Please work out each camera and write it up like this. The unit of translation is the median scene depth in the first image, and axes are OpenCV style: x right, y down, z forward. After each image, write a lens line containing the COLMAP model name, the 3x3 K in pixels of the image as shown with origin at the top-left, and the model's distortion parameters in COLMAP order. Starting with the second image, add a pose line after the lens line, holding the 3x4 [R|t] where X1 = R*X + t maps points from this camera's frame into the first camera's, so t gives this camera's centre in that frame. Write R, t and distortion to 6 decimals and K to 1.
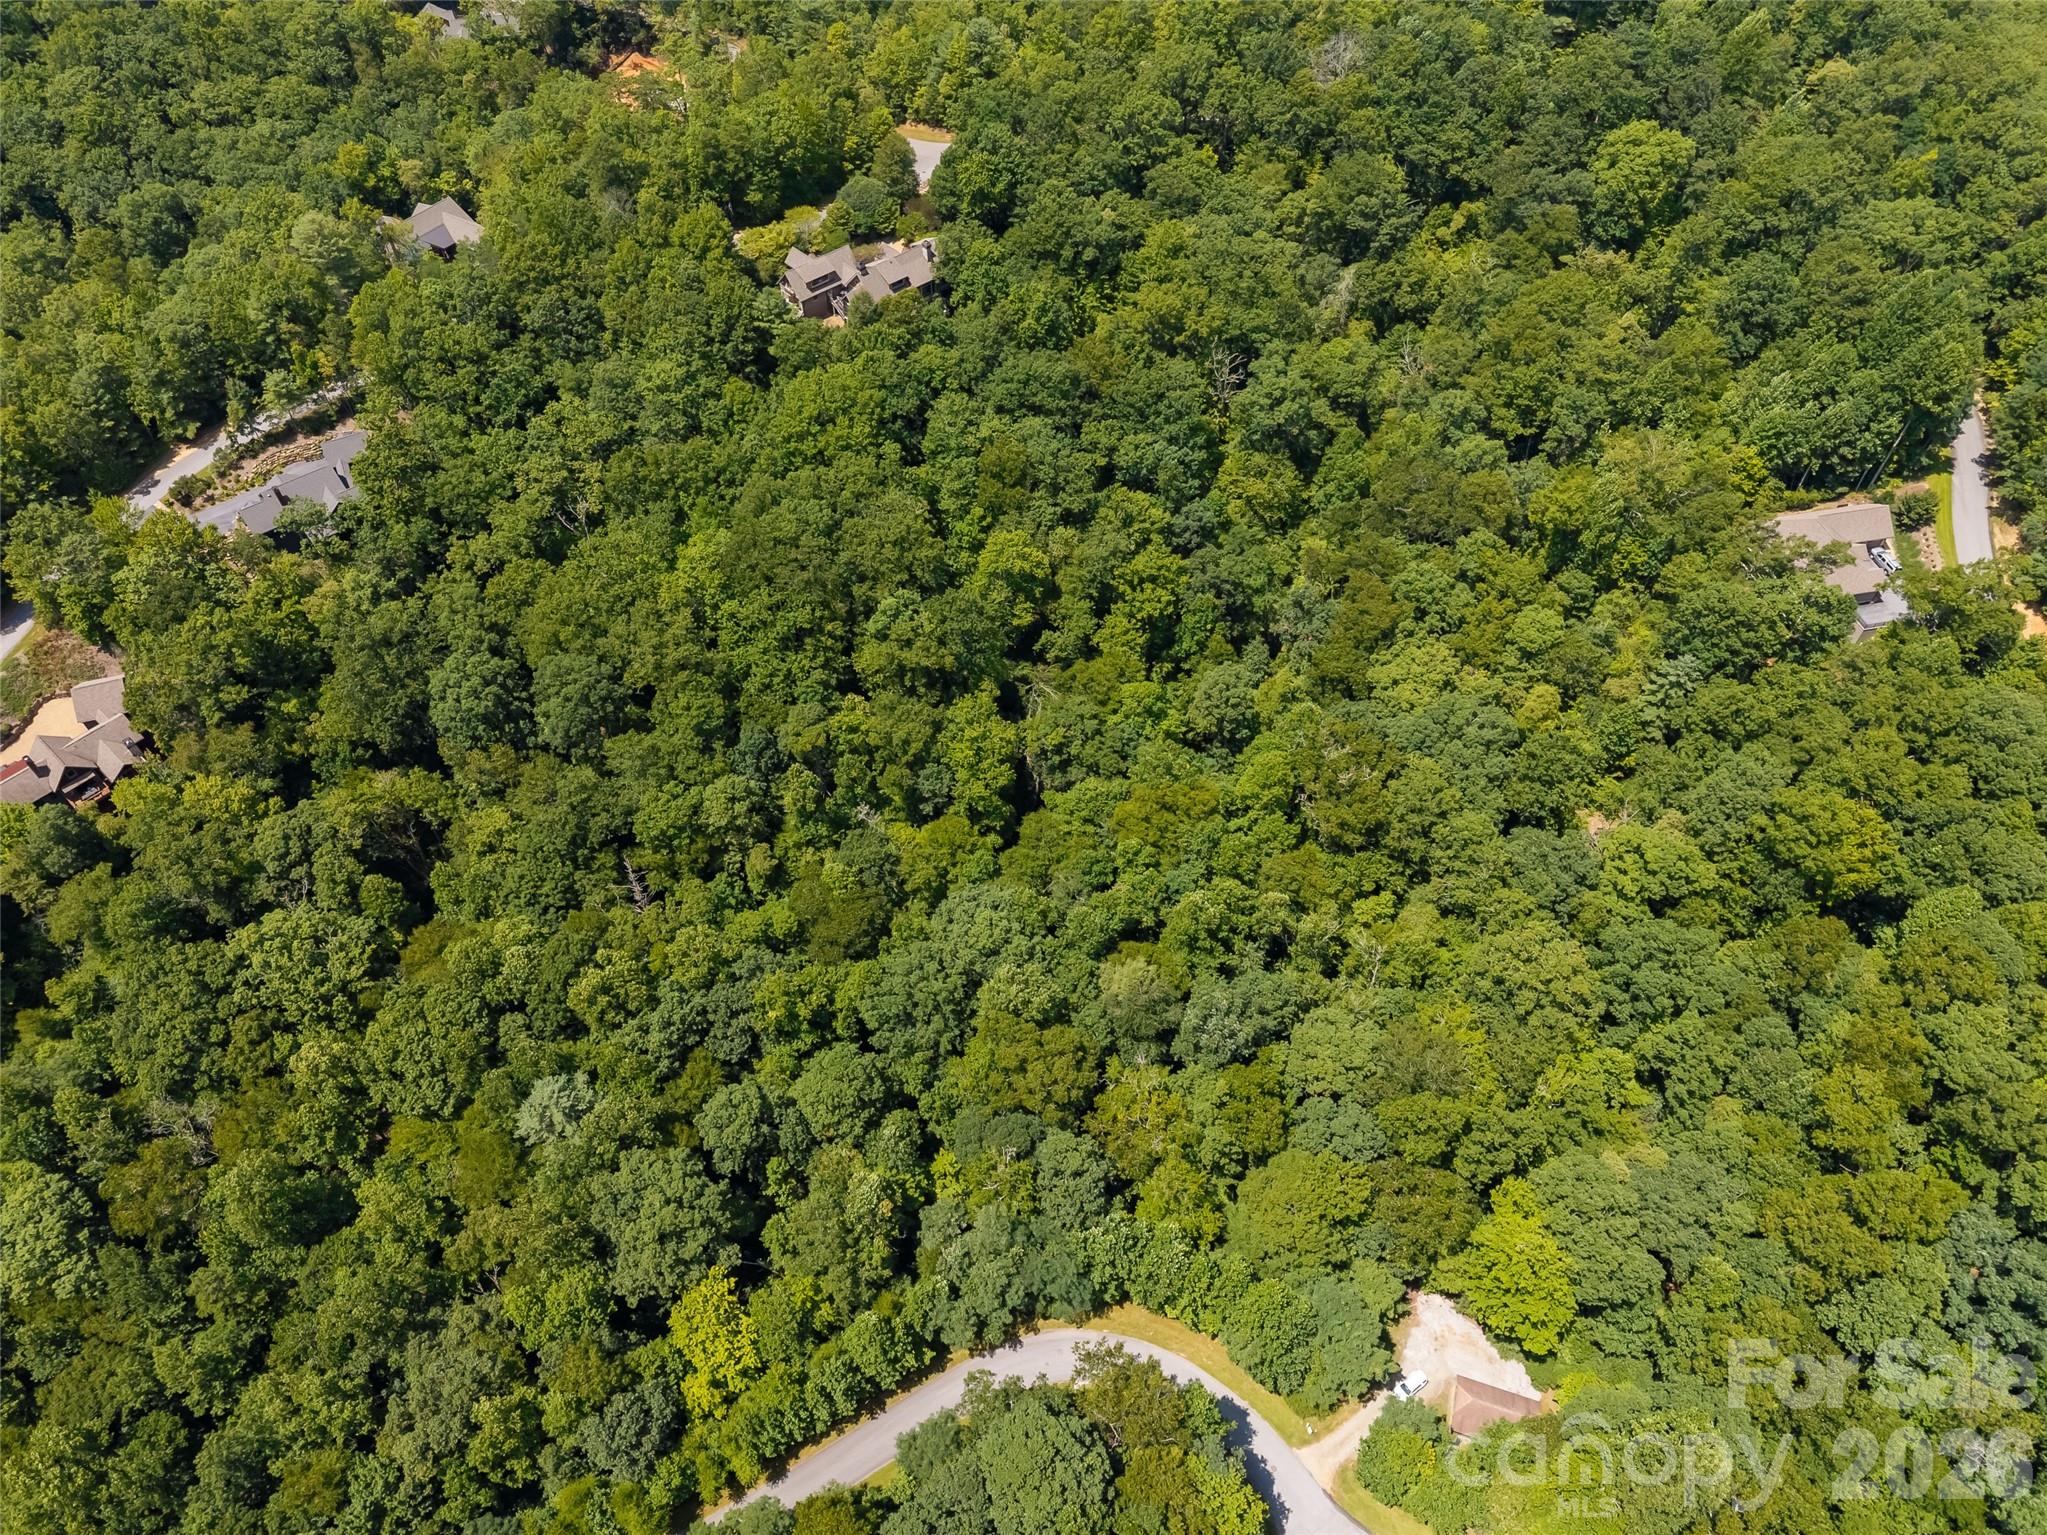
lens RADIAL K [[1434.7, 0, 1023.5], [0, 1434.7, 767.5], [0, 0, 1]] dist [0.042541, -0.038346]
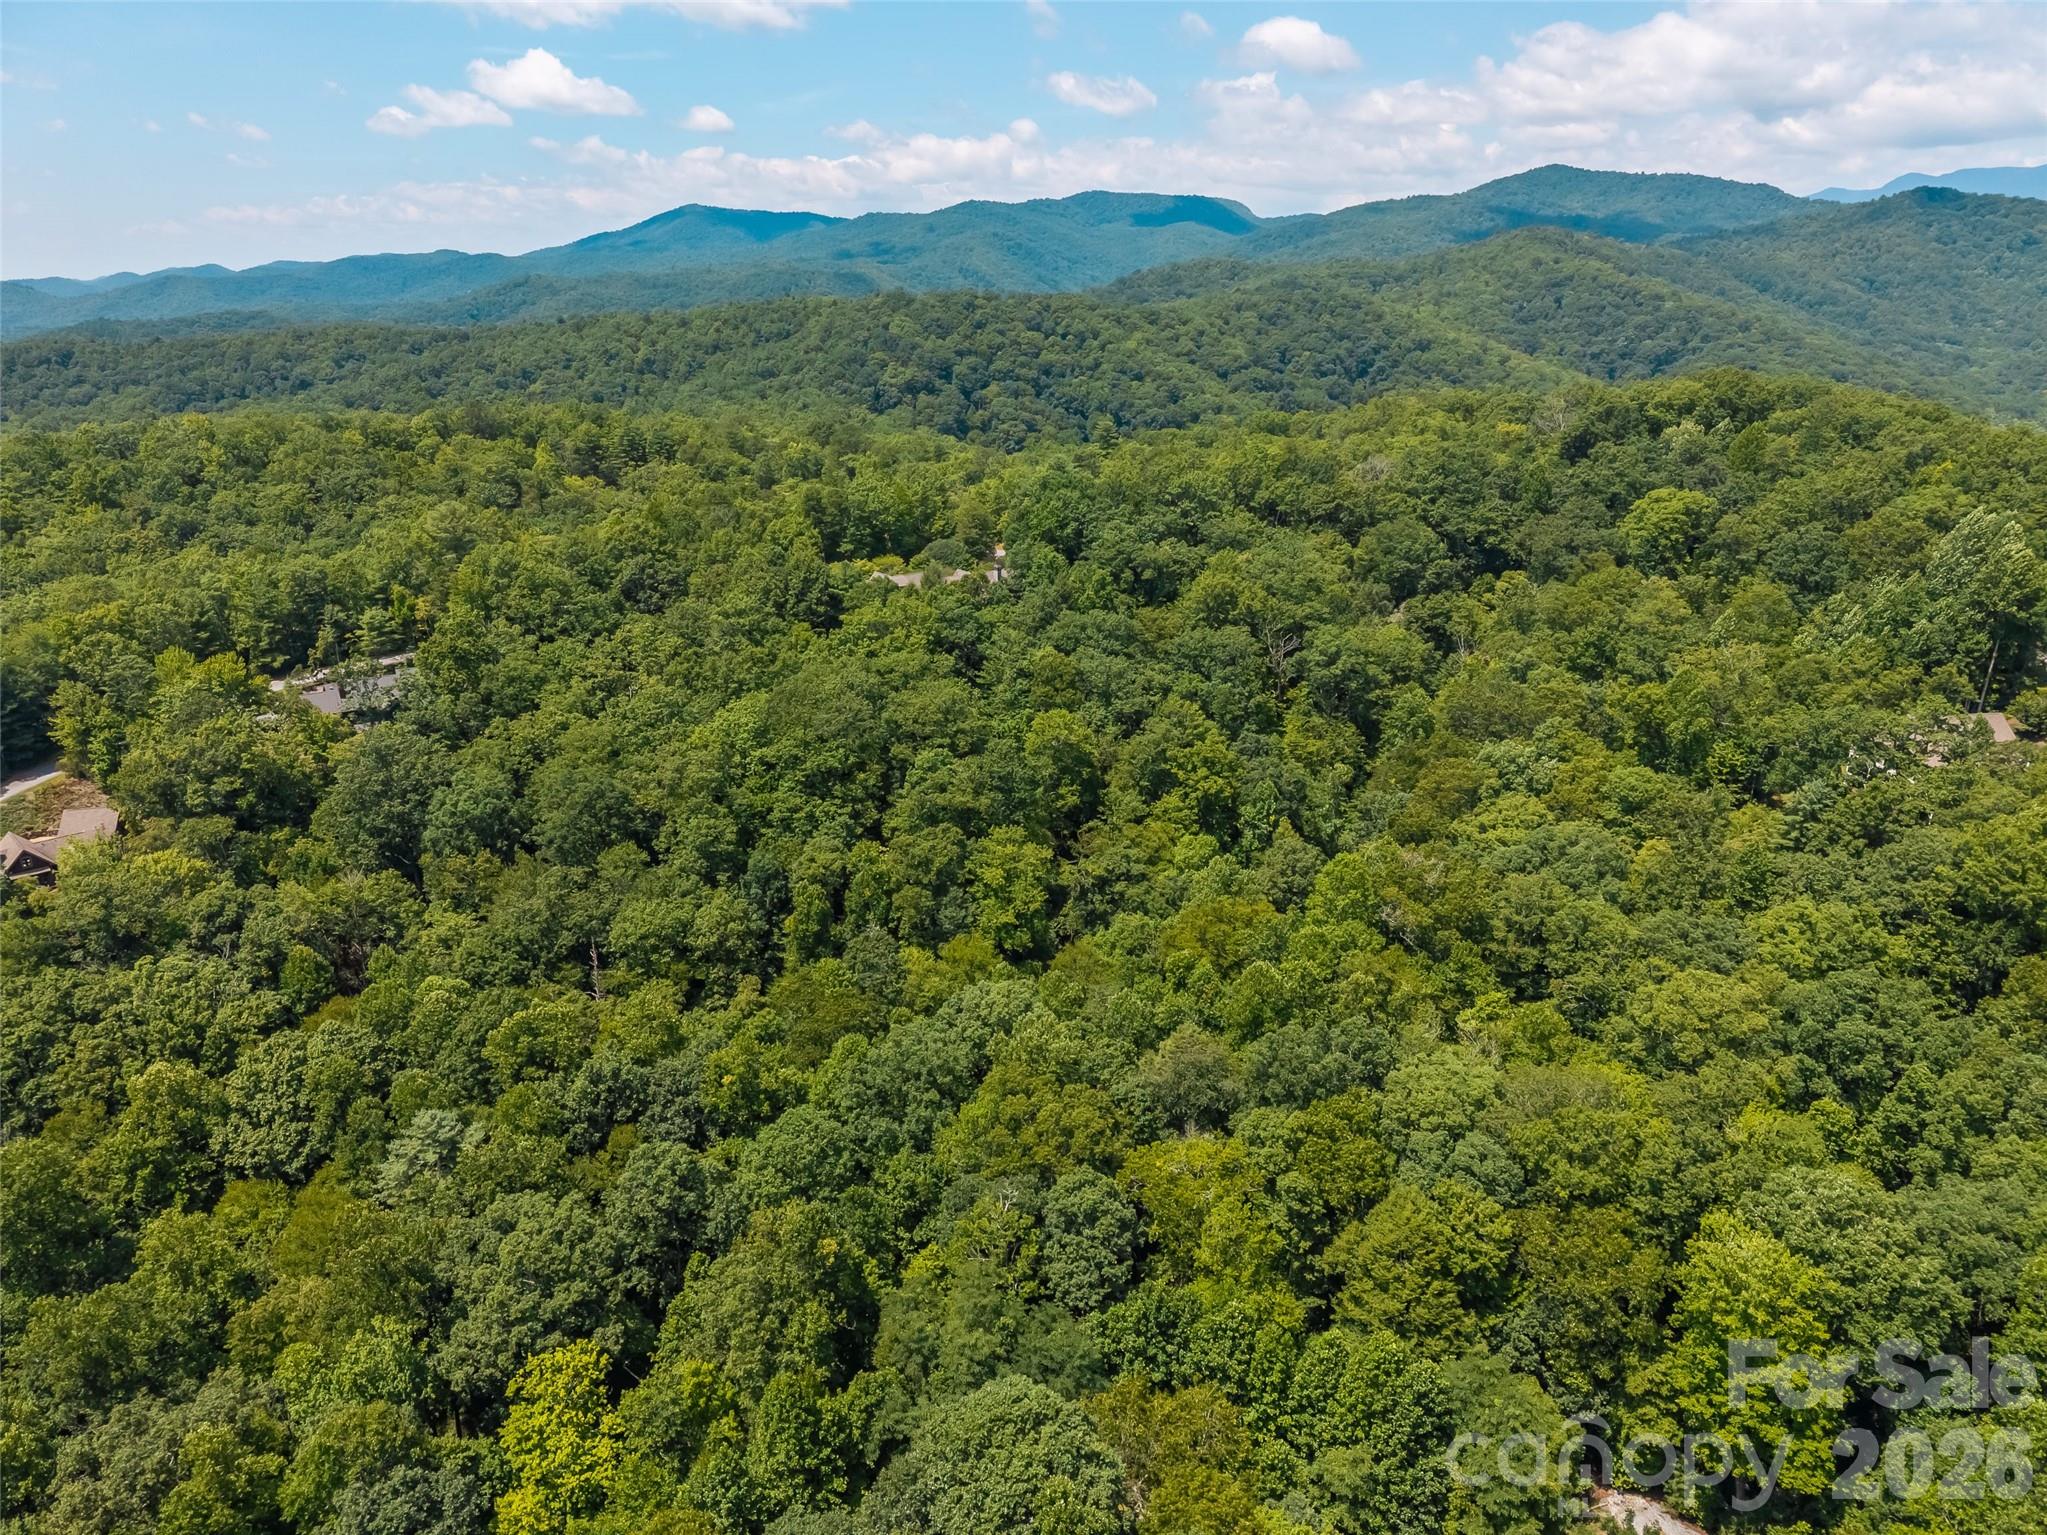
lens RADIAL K [[1434.7, 0, 1023.5], [0, 1434.7, 767.5], [0, 0, 1]] dist [0.042541, -0.038346]
pose [[0.997271, 0.024144, -0.069762, 0.036578], [-0.058188, 0.838635, -0.541578, 0.403565], [0.045429, 0.544159, 0.837751, 0.218497]]
